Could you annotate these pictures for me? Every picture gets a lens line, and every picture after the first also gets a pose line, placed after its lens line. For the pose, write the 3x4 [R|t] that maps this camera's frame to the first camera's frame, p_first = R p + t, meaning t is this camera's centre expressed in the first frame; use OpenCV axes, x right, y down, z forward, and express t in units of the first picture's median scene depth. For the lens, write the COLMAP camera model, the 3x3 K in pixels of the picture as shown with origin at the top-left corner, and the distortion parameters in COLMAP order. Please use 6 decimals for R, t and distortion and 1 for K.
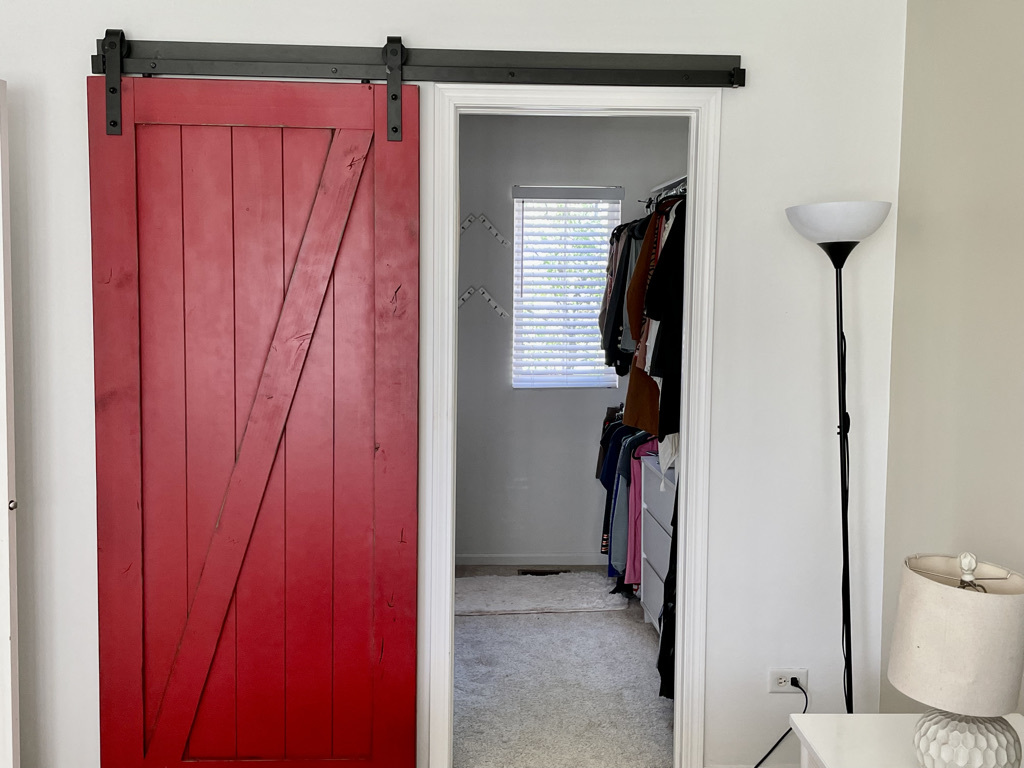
lens RADIAL K [[1085.4, 0, 511.7], [0, 1085.4, 376.0], [0, 0, 1]] dist [0.219480, 0.000000]
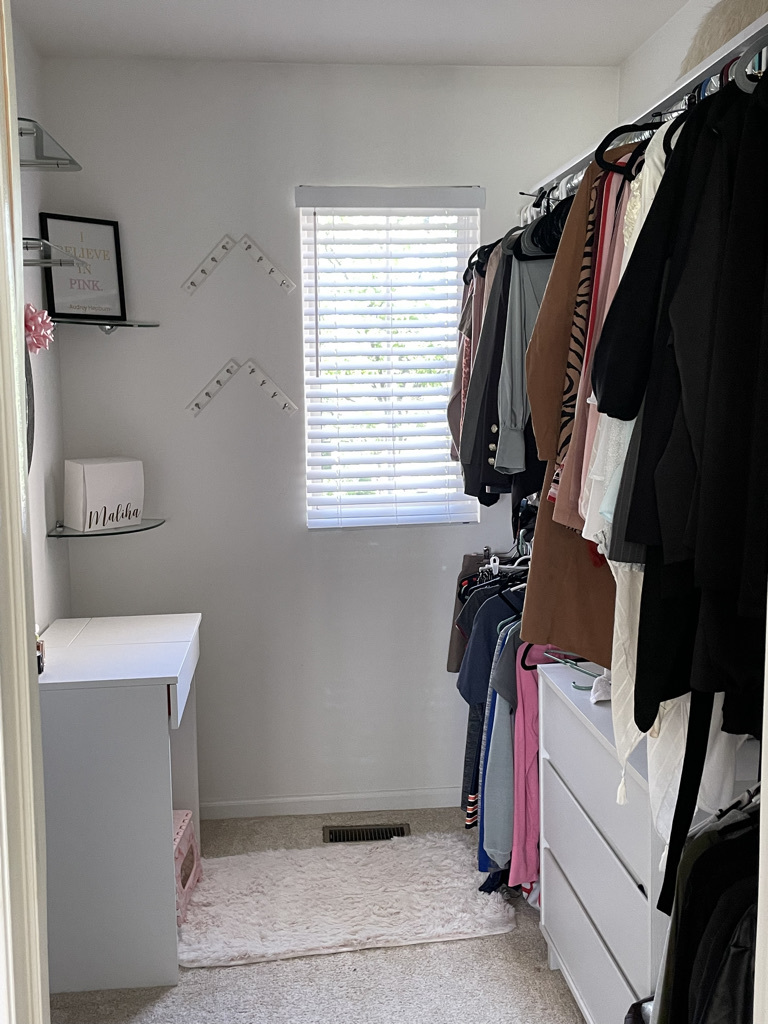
lens RADIAL K [[1085.4, 0, 385.8], [0, 1085.4, 511.0], [0, 0, 1]] dist [0.219480, 0.000000]
pose [[0.998679, -0.026391, 0.044084, 0.019037], [0.024386, 0.998670, 0.045417, -0.026256], [-0.045224, -0.044282, 0.997995, 0.413090]]
